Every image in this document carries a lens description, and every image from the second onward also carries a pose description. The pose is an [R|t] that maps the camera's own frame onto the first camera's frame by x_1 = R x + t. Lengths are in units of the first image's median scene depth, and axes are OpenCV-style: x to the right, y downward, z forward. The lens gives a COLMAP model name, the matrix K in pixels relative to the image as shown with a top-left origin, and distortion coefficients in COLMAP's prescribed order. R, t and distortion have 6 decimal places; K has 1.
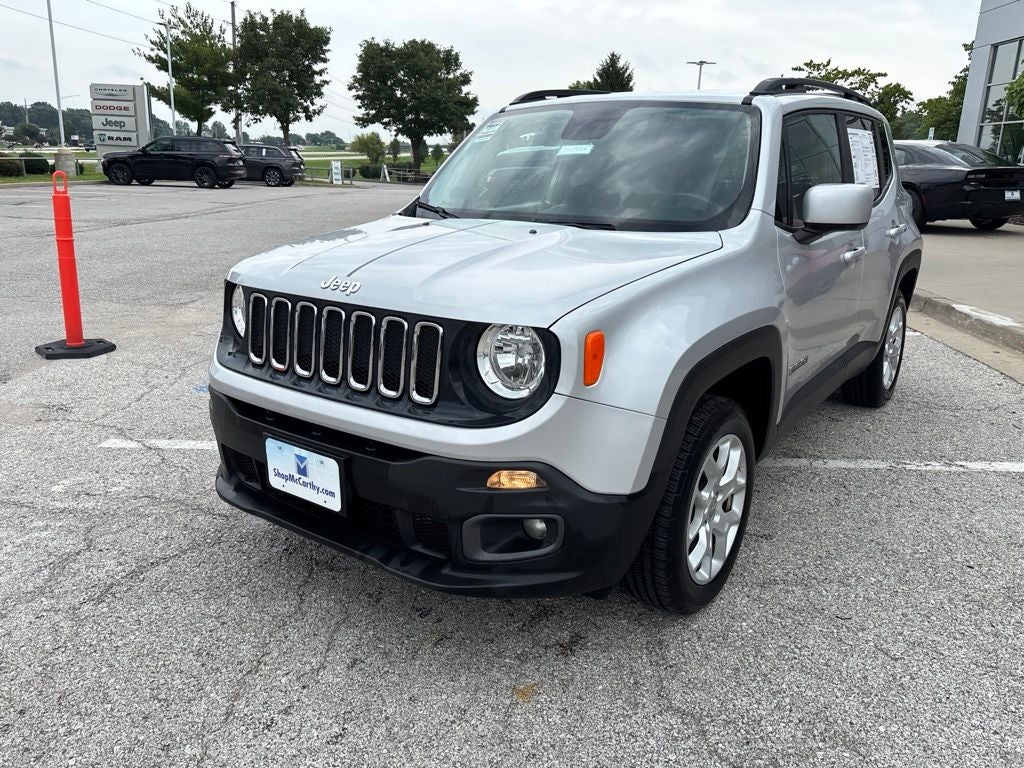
lens RADIAL K [[772.8, 0, 511.0], [0, 772.8, 379.6], [0, 0, 1]] dist [0.046325, -0.045223]
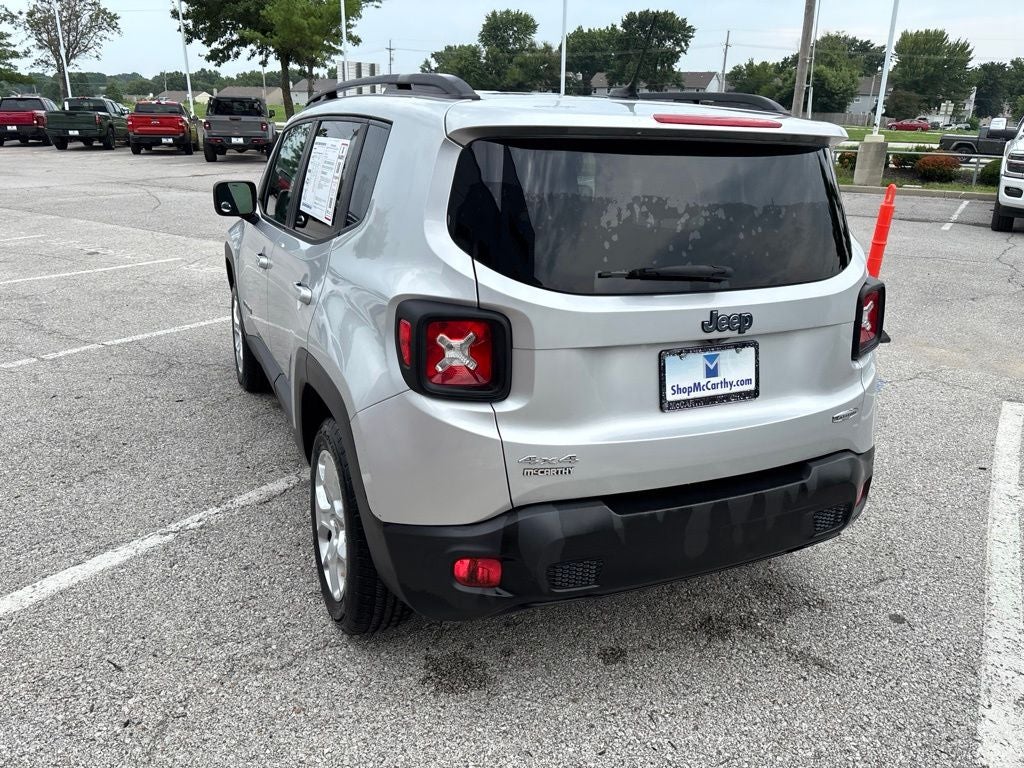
lens RADIAL K [[776.3, 0, 509.5], [0, 776.3, 376.1], [0, 0, 1]] dist [0.055633, -0.072794]
pose [[-0.475978, 0.245315, -0.844551, 1.035445], [-0.280154, 0.867988, 0.410013, -0.469519], [0.833642, 0.431761, -0.344417, 1.474783]]
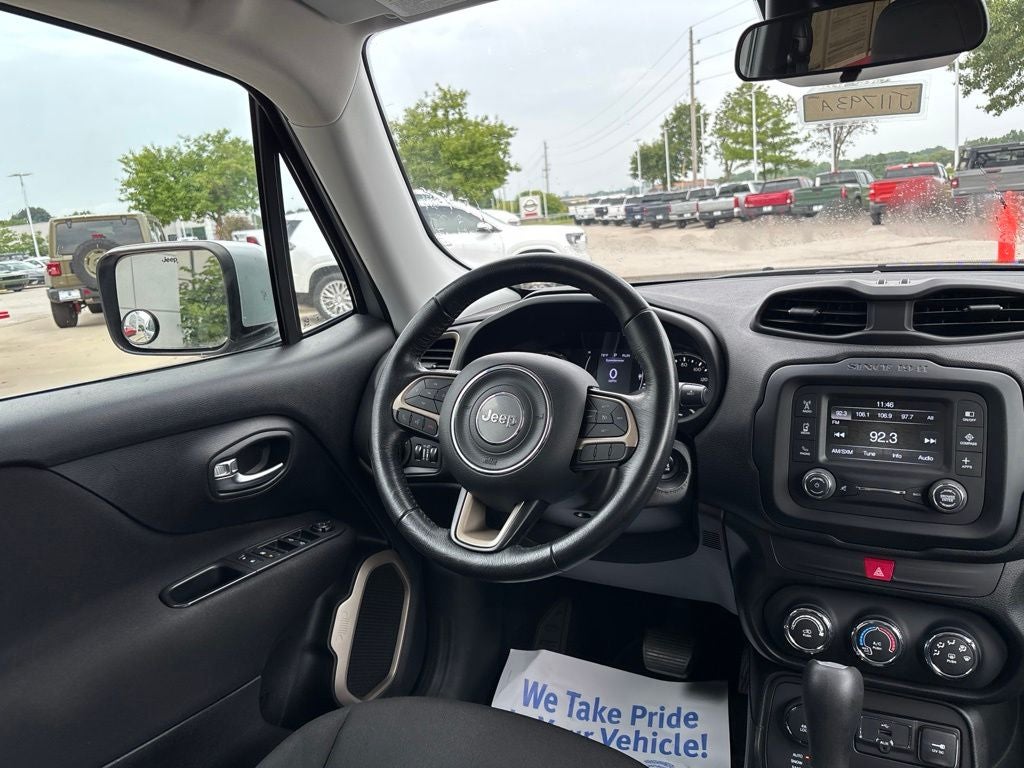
lens RADIAL K [[777.5, 0, 512.0], [0, 777.5, 384.0], [0, 0, 1]] dist [0.047106, -0.057008]
pose [[-0.984085, 0.096876, -0.148970, 0.225280], [0.016135, 0.883576, 0.468010, -0.278338], [0.176965, 0.458158, -0.871076, 1.058959]]
